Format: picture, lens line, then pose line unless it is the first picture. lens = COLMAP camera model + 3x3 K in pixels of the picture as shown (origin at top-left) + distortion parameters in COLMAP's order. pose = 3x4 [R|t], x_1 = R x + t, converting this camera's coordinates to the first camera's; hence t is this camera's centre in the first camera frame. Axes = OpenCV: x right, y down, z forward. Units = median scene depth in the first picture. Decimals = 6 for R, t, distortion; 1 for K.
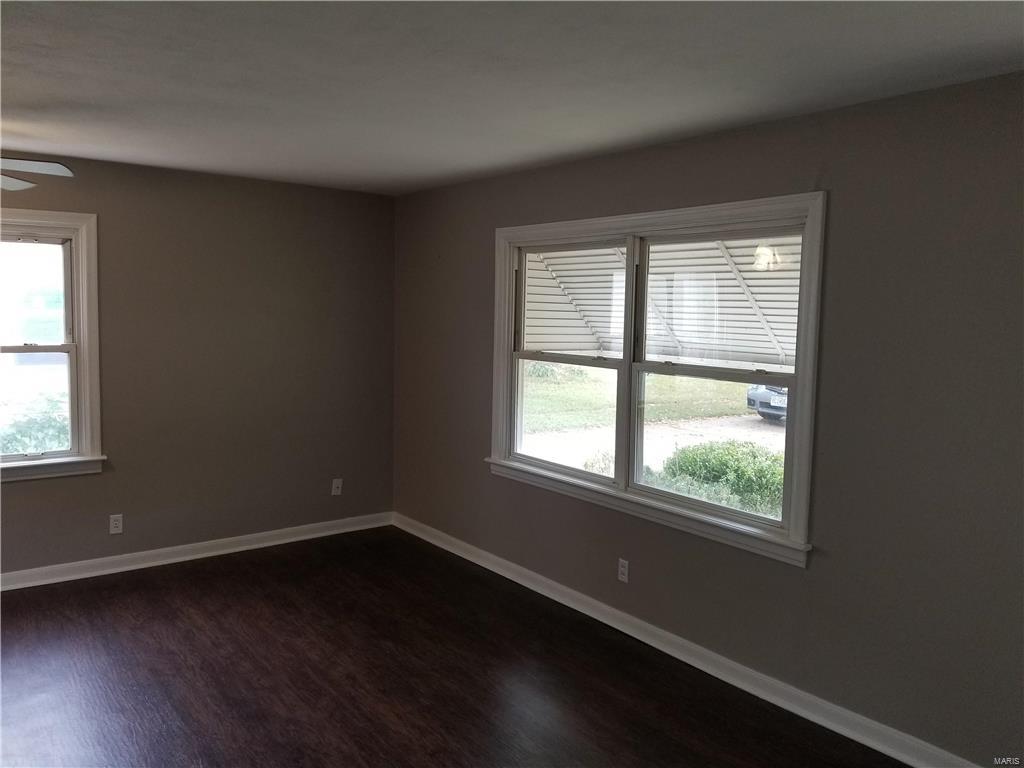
lens RADIAL K [[771.7, 0, 512.0], [0, 771.7, 384.0], [0, 0, 1]] dist [0.006669, -0.001515]
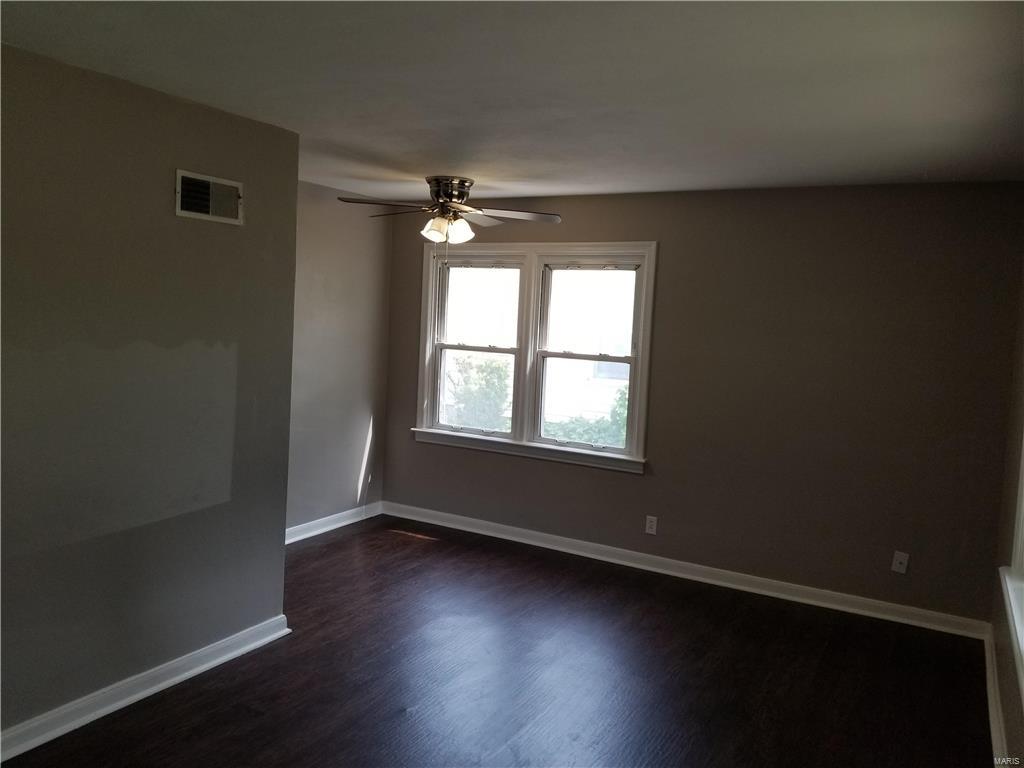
lens RADIAL K [[771.7, 0, 512.0], [0, 771.7, 384.0], [0, 0, 1]] dist [0.006669, -0.001515]
pose [[0.378473, 0.067024, -0.923183, 0.408070], [-0.131543, 0.991147, 0.018030, -0.008515], [0.916218, 0.114614, 0.383939, 0.395029]]
